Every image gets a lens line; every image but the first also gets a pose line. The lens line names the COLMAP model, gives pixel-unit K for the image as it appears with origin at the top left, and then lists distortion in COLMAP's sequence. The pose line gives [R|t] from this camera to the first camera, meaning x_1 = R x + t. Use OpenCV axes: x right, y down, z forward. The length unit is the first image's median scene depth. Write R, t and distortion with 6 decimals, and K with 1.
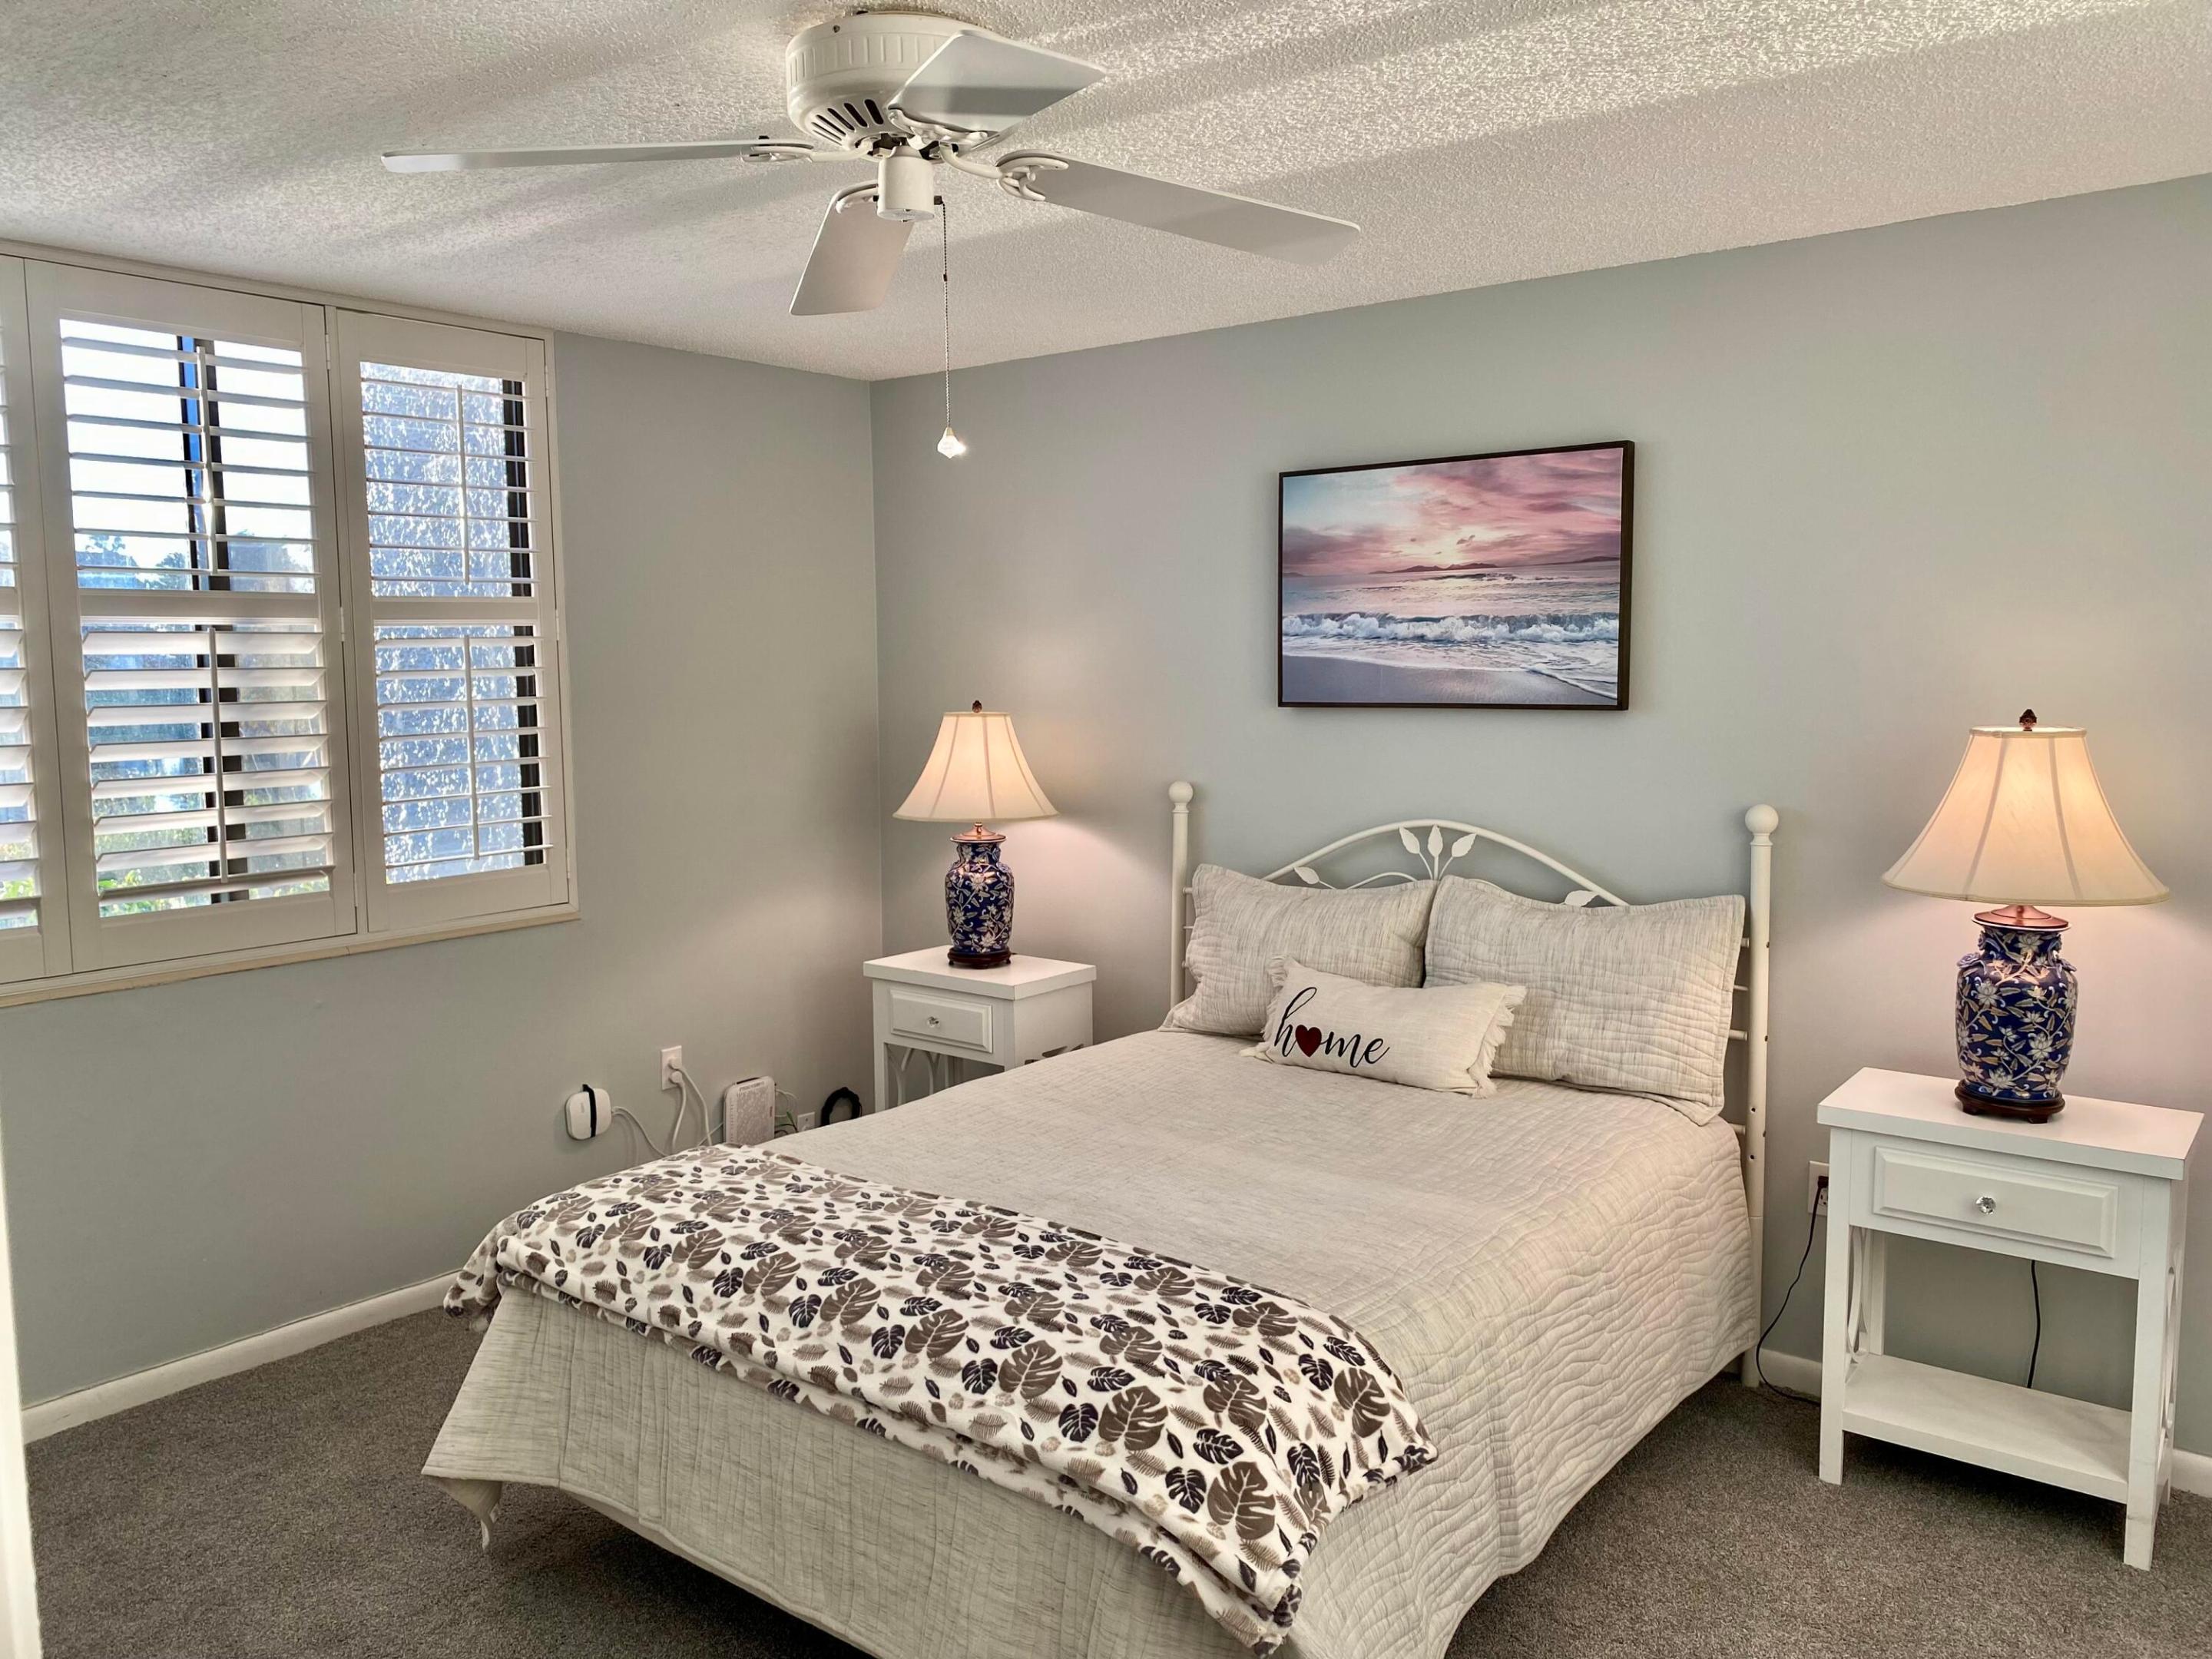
lens RADIAL K [[1673.6, 0, 1106.0], [0, 1673.6, 829.5], [0, 0, 1]] dist [0.005468, 0.002487]
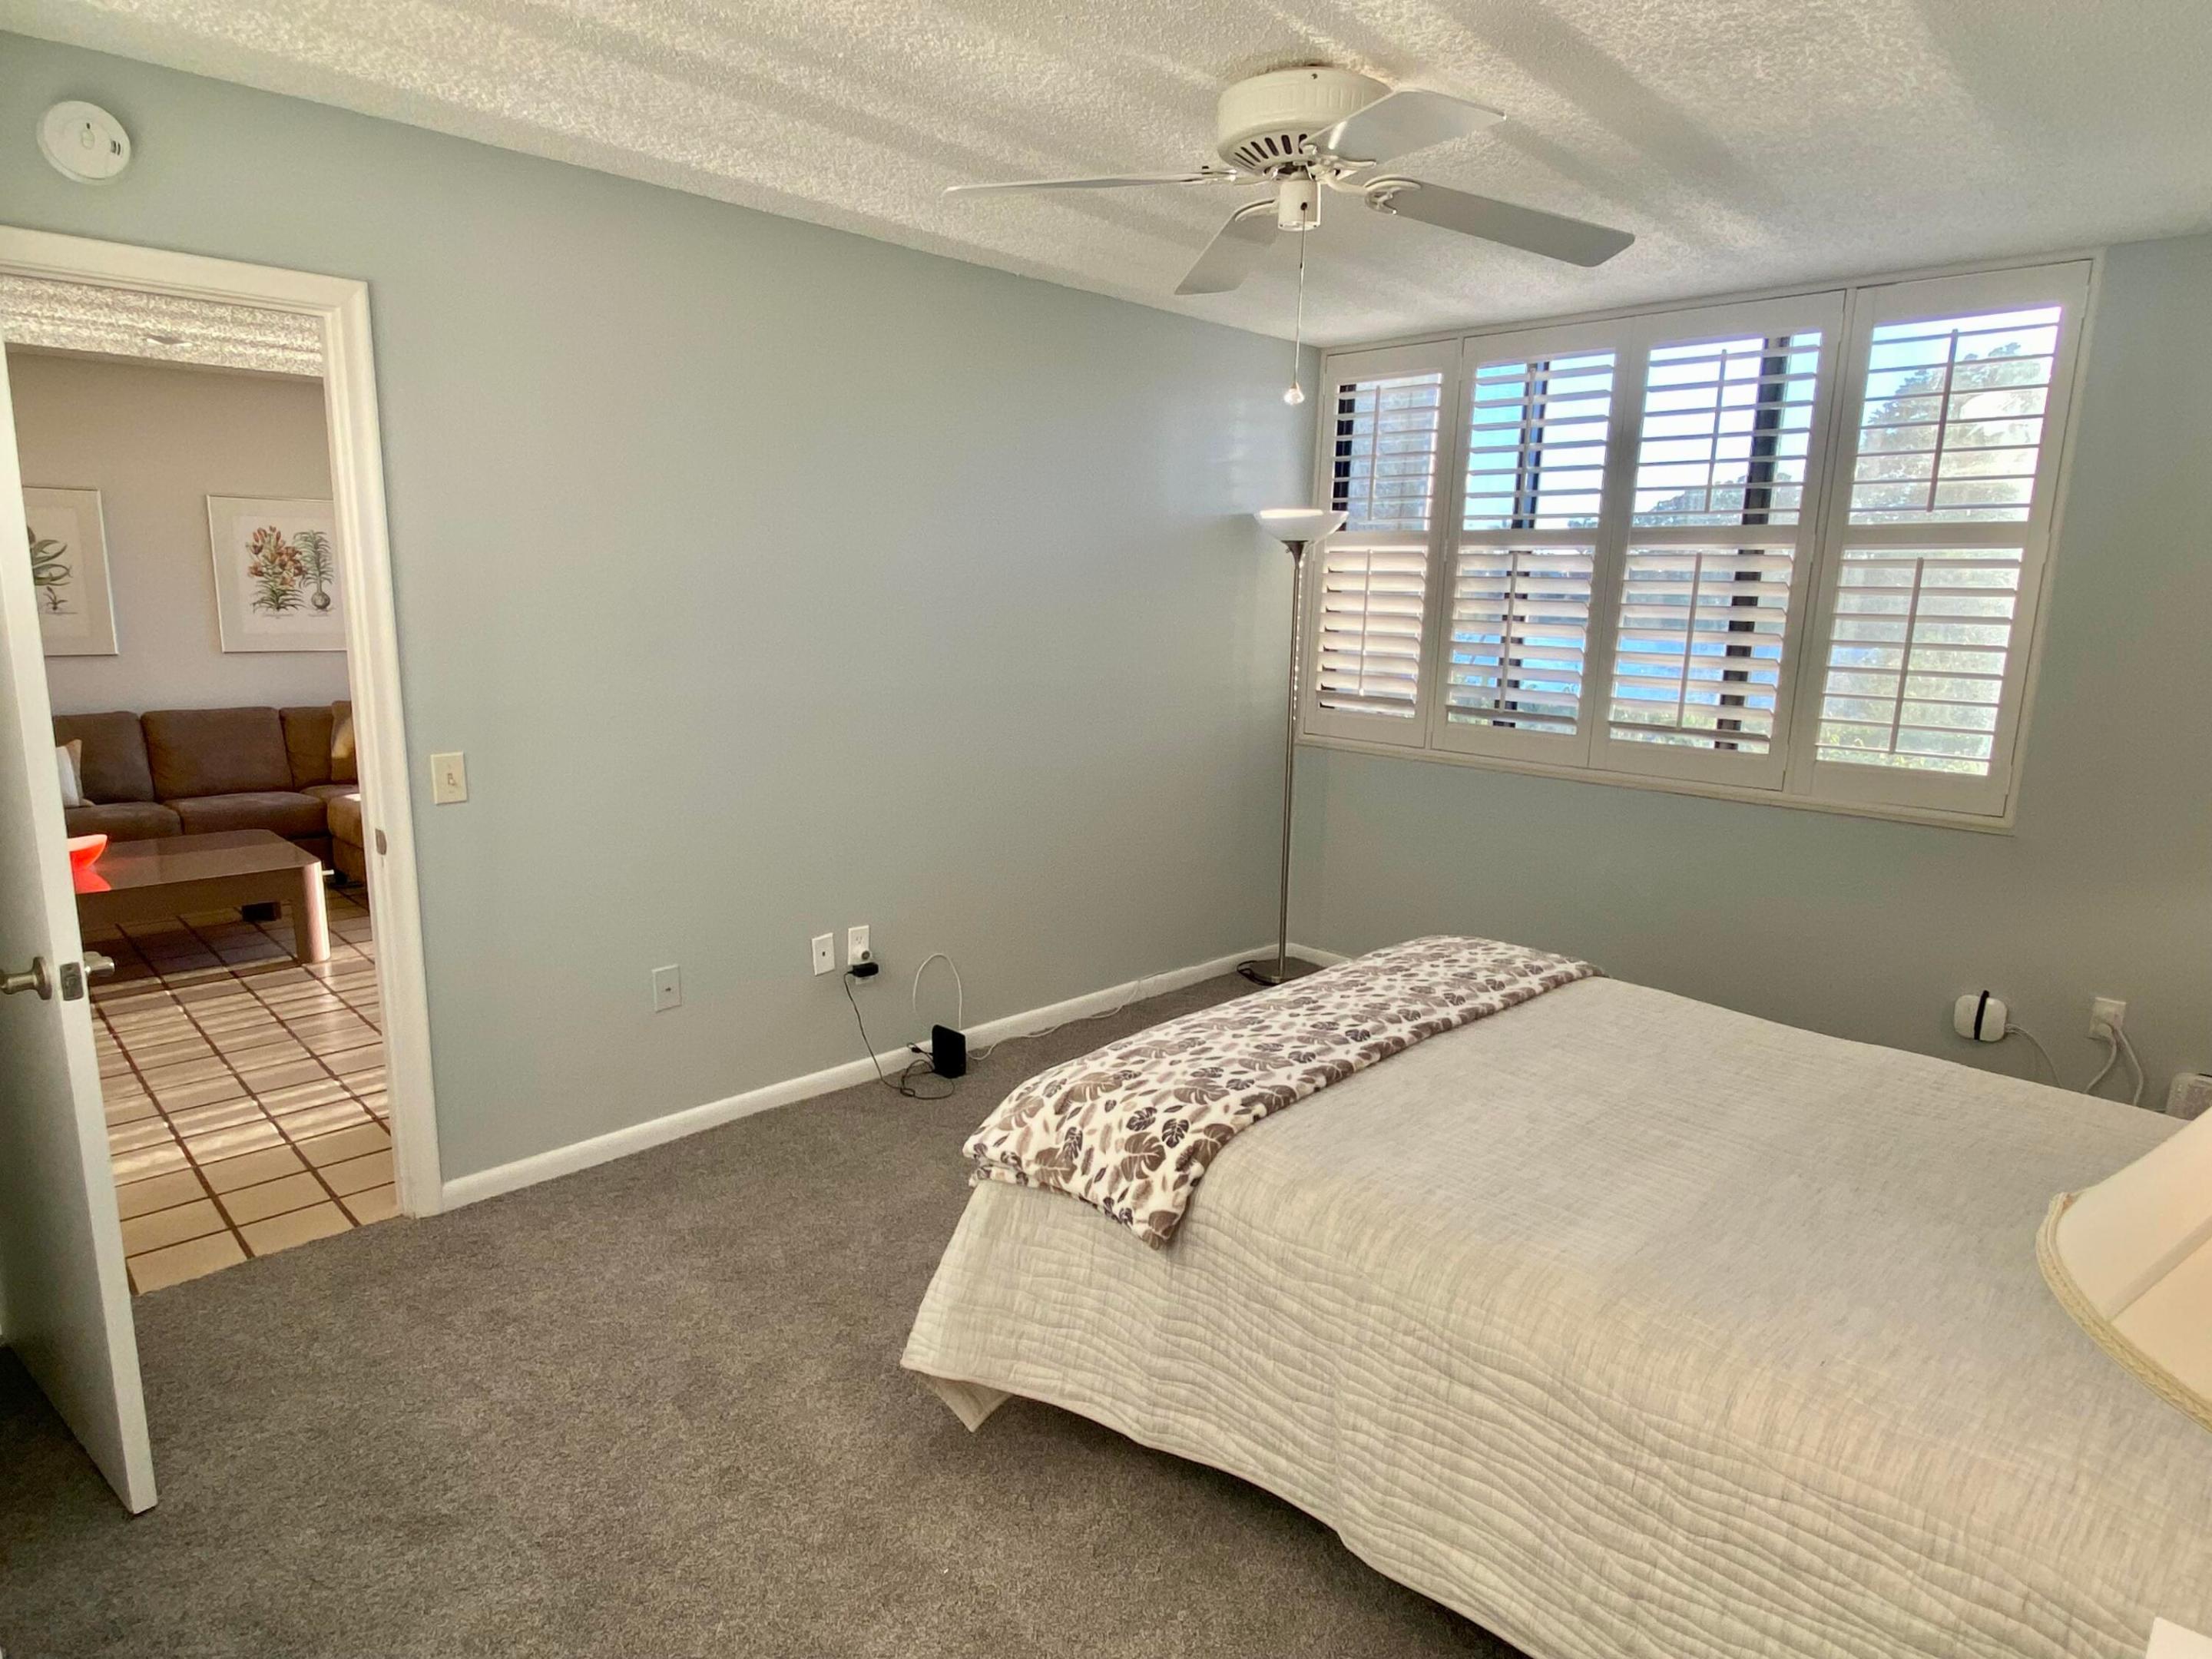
lens RADIAL K [[1280.4, 0, 1106.0], [0, 1280.4, 829.5], [0, 0, 1]] dist [0.029055, -0.030193]
pose [[-0.122764, 0.198124, -0.972459, 0.751353], [-0.124243, 0.969094, 0.213123, -0.071493], [0.984628, 0.146985, -0.094355, 0.742872]]
